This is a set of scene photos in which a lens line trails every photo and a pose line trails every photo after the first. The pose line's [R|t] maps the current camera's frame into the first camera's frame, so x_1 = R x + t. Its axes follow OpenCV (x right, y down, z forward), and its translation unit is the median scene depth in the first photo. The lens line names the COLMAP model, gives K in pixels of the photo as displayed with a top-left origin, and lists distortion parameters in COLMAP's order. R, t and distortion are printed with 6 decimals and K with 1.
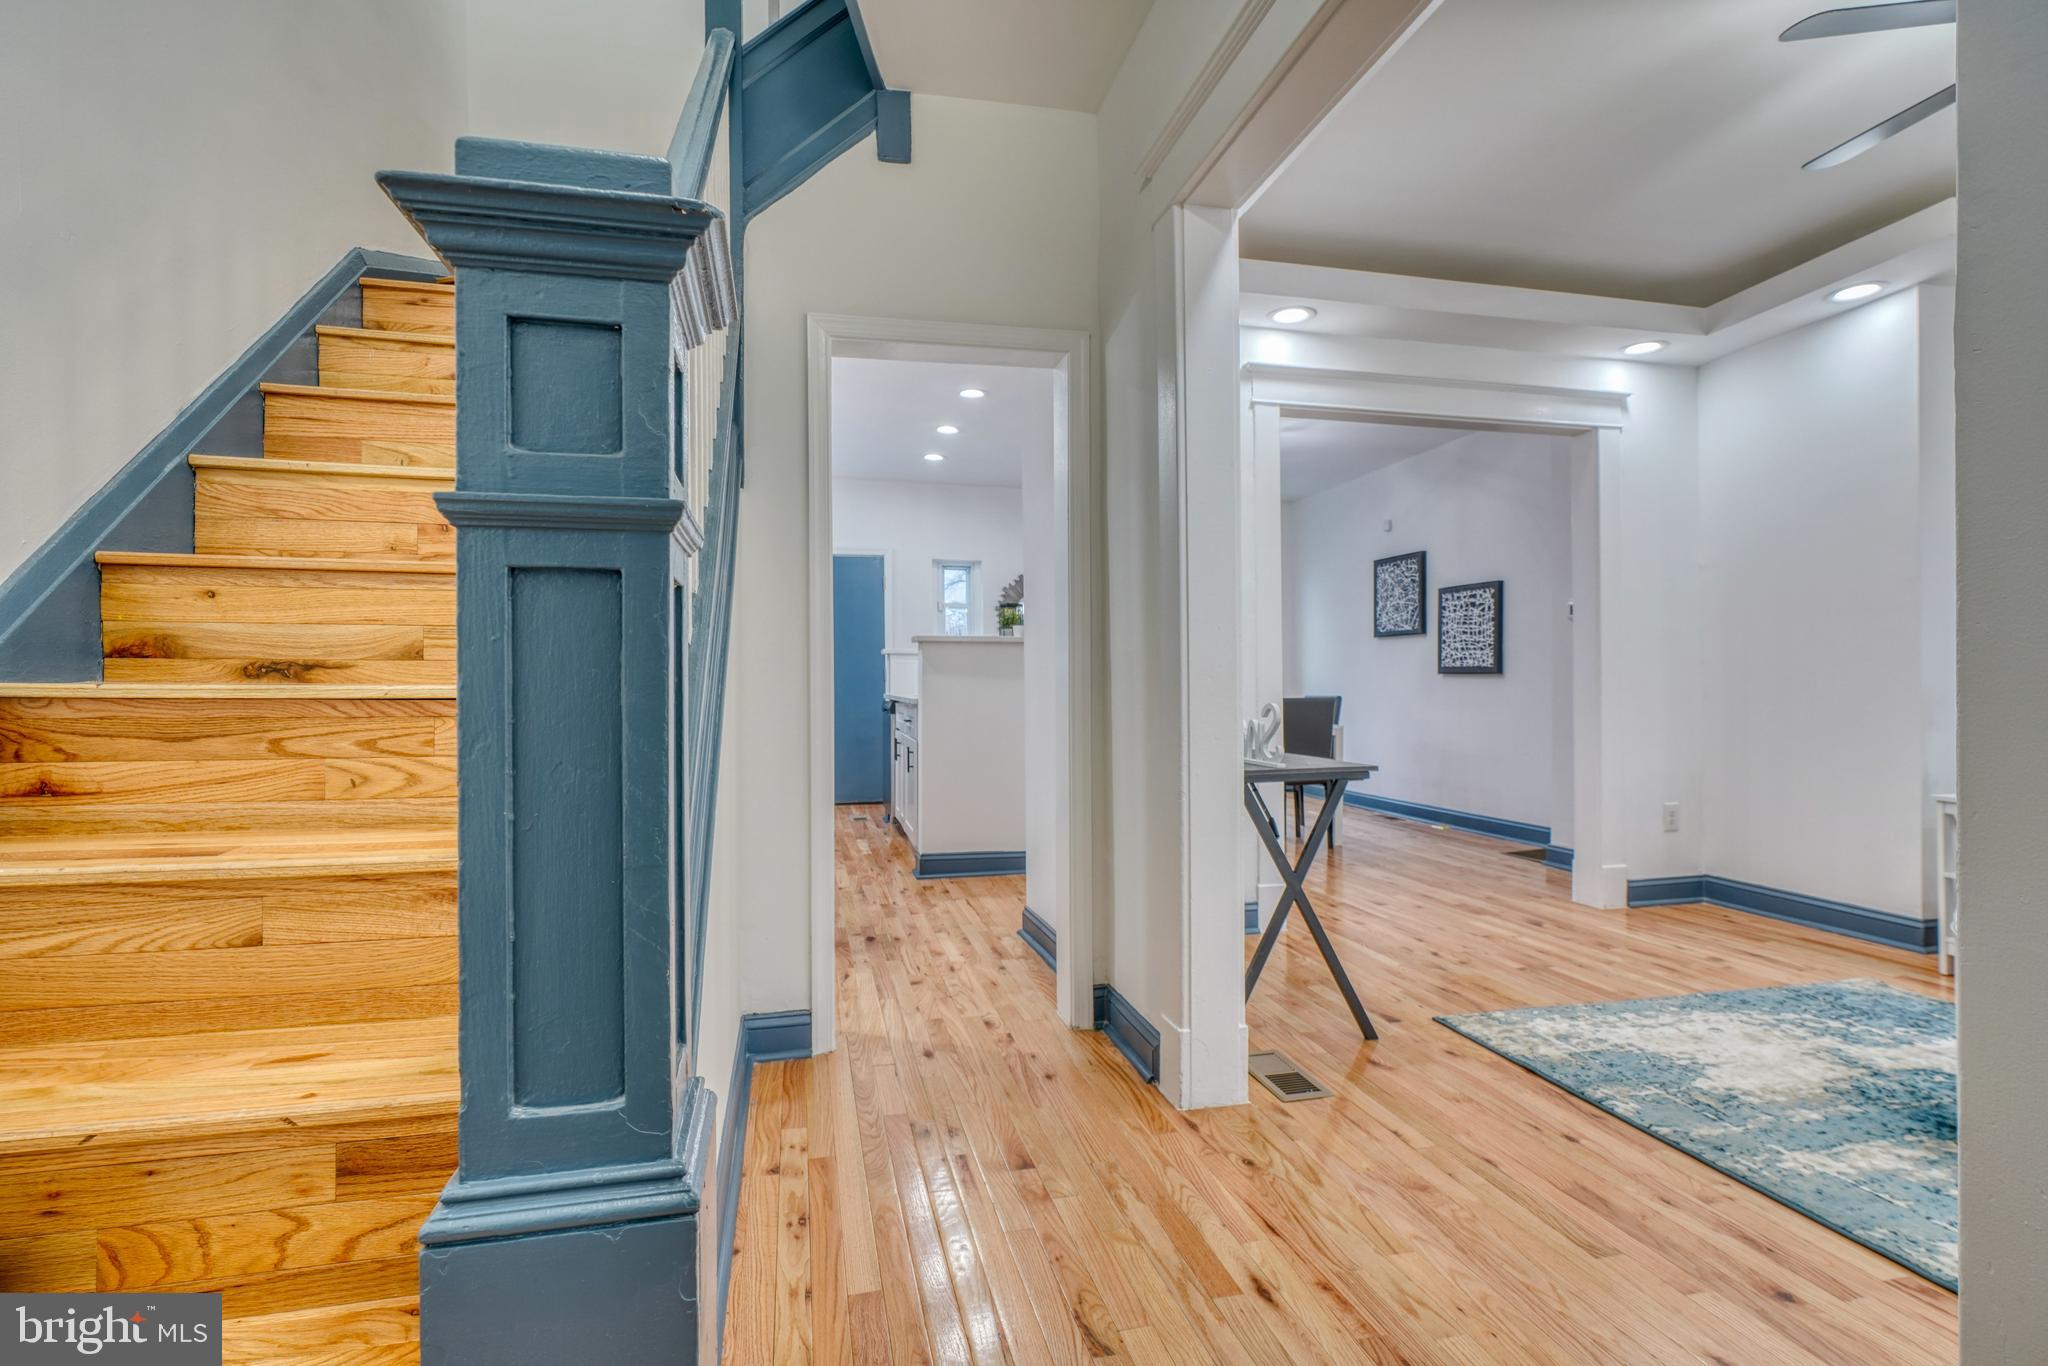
lens RADIAL K [[957.4, 0, 1020.2], [0, 957.4, 688.9], [0, 0, 1]] dist [0.000449, 0.002406]
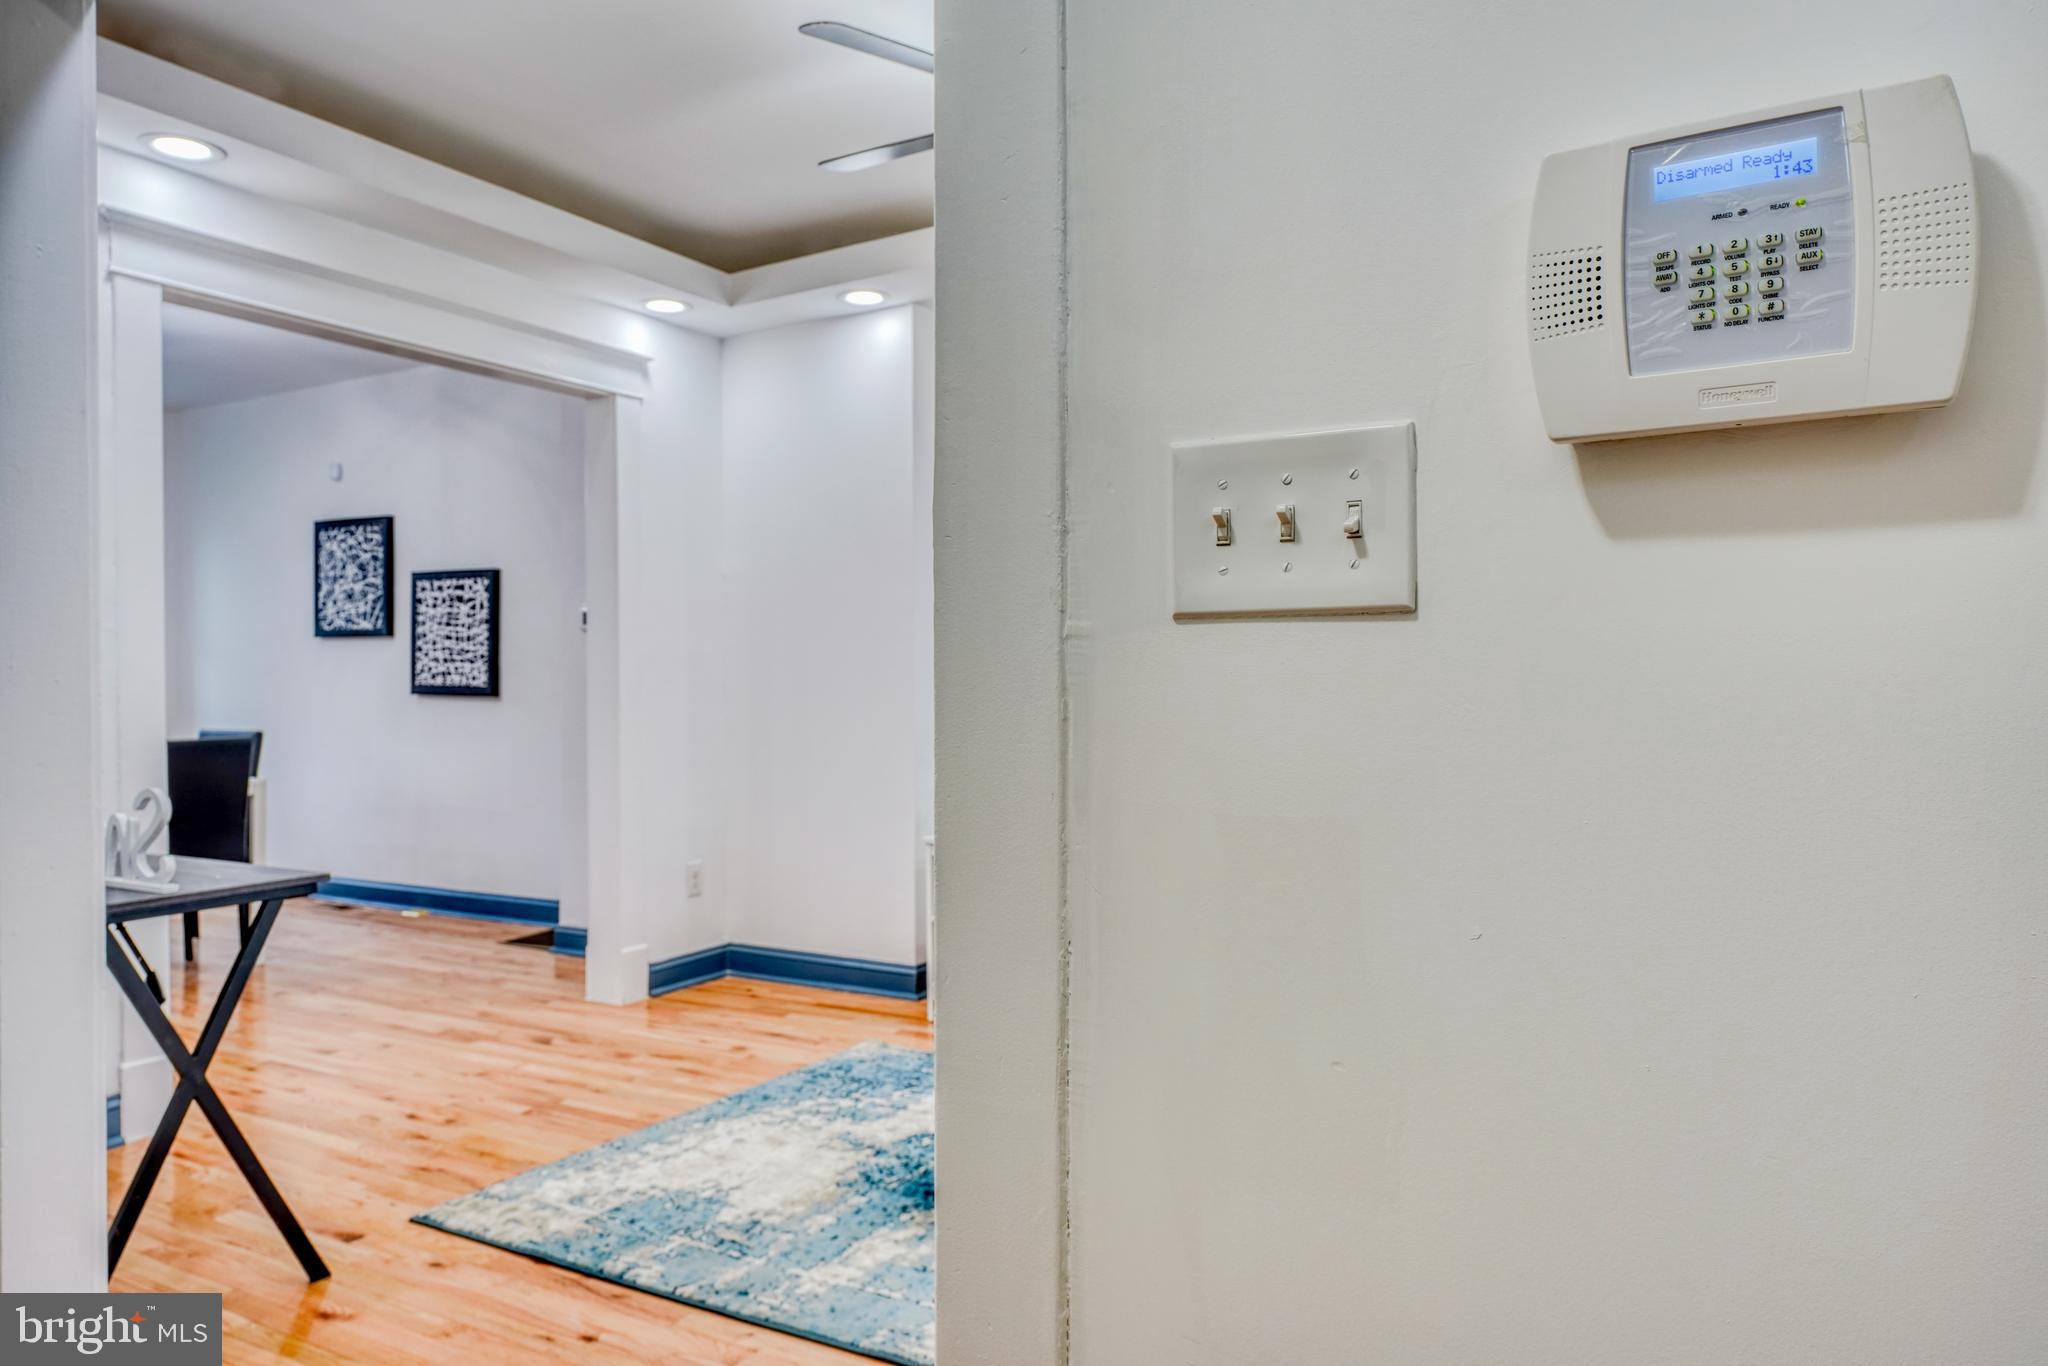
lens RADIAL K [[1384.3, 0, 1013.3], [0, 1384.3, 685.7], [0, 0, 1]] dist [-0.003584, -0.003371]
pose [[0.678492, 0.000604, 0.734608, -0.015135], [0.000481, 0.999999, -0.001266, -0.044054], [-0.734608, 0.001212, 0.678491, -0.017516]]
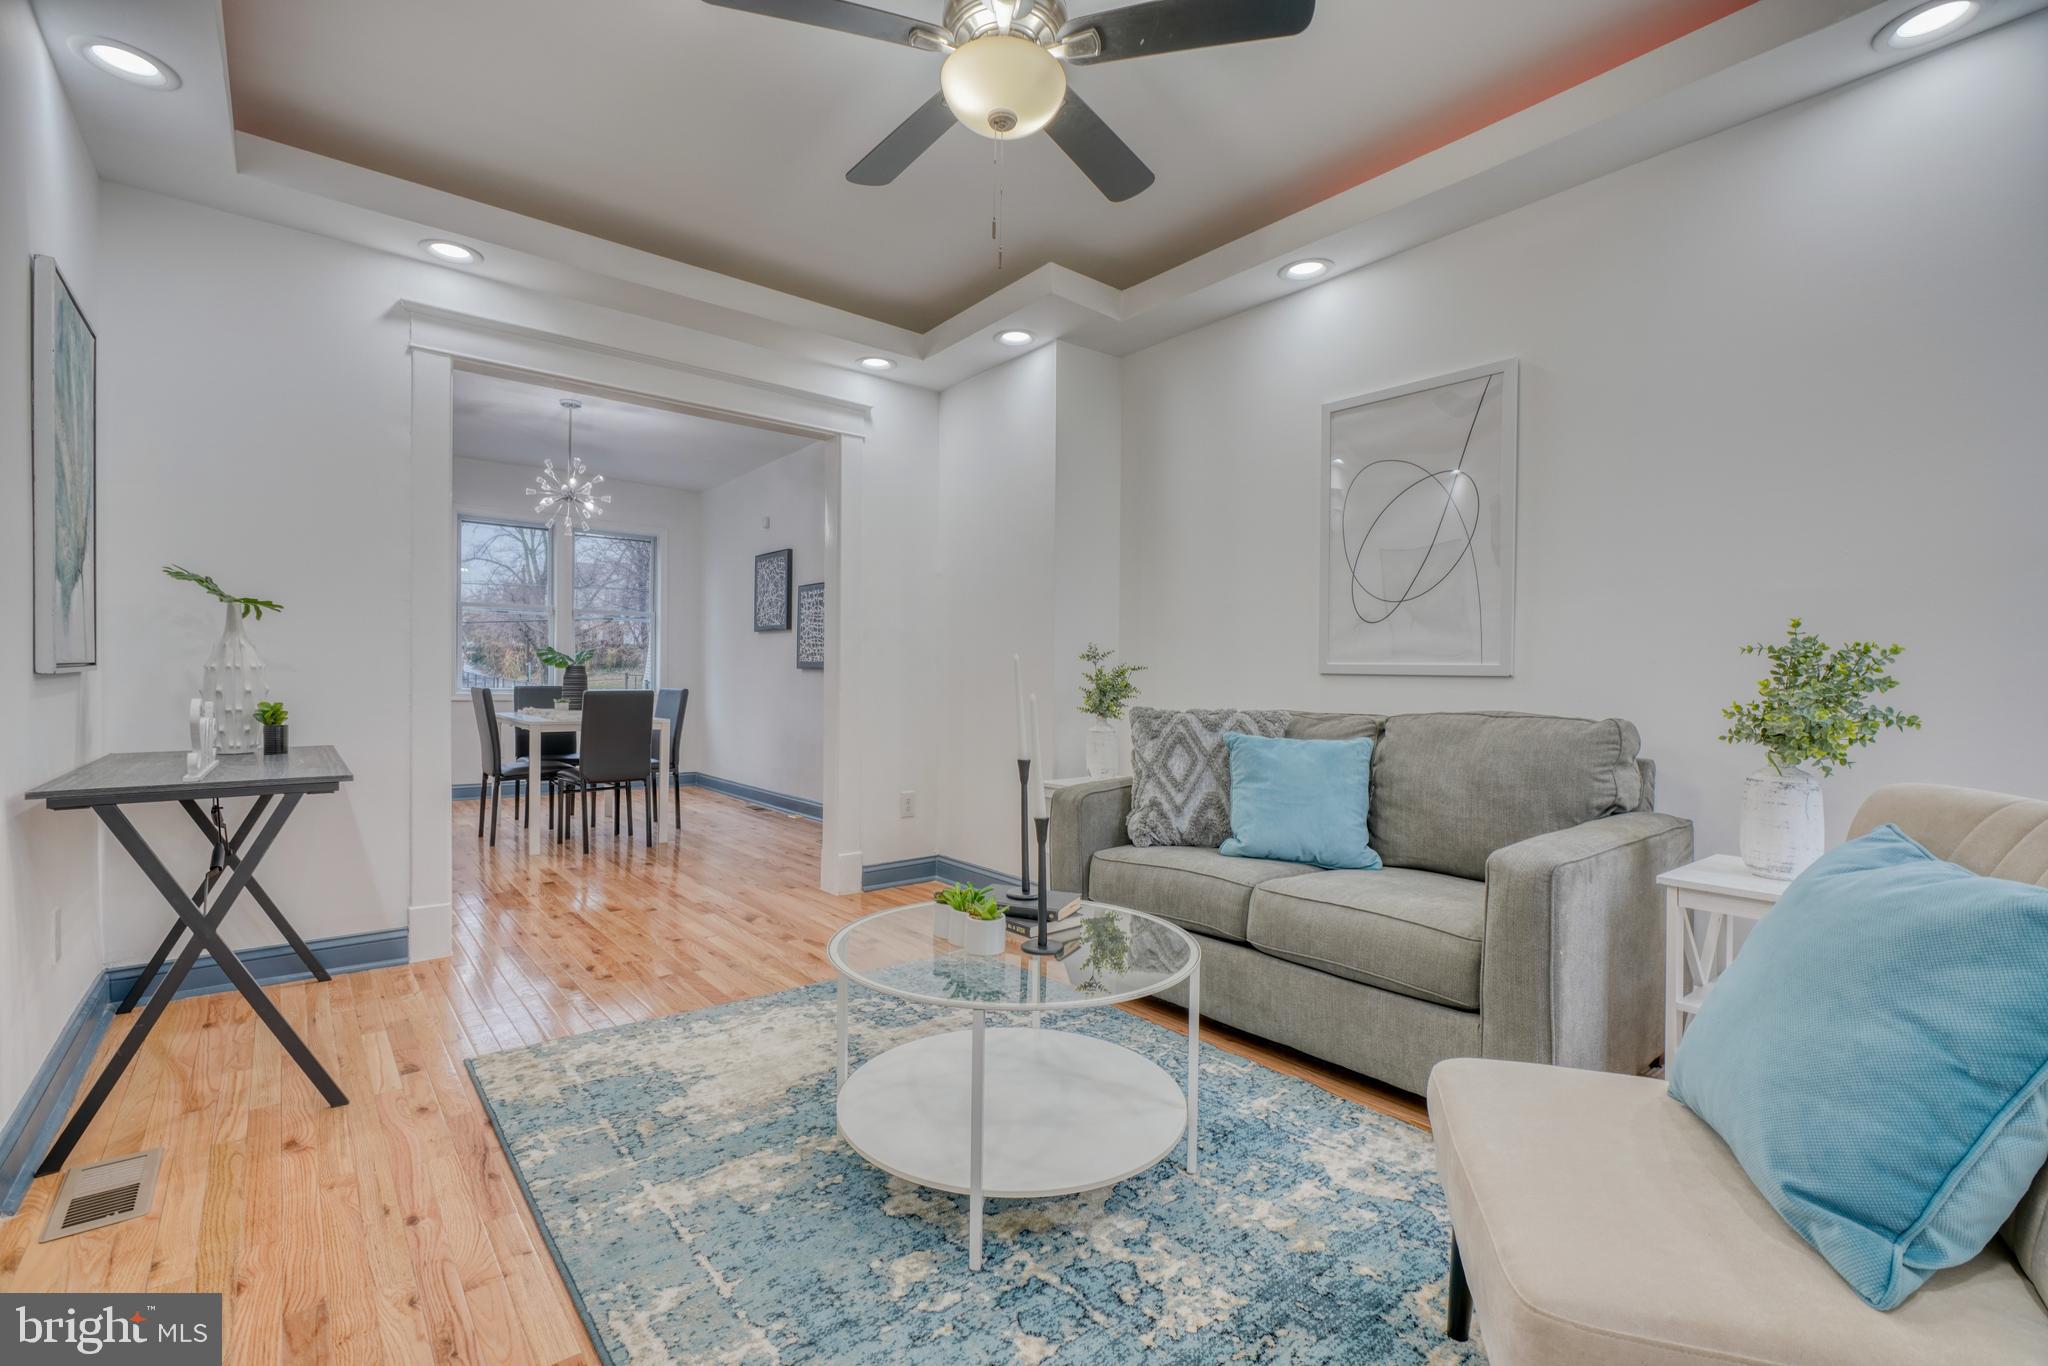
lens RADIAL K [[901.6, 0, 1012.2], [0, 901.6, 691.3], [0, 0, 1]] dist [-0.014223, 0.005442]
pose [[0.899443, 0.008570, 0.436954, 0.478182], [-0.013780, 0.999867, 0.008754, -0.006186], [-0.436821, -0.013895, 0.899441, 0.047911]]
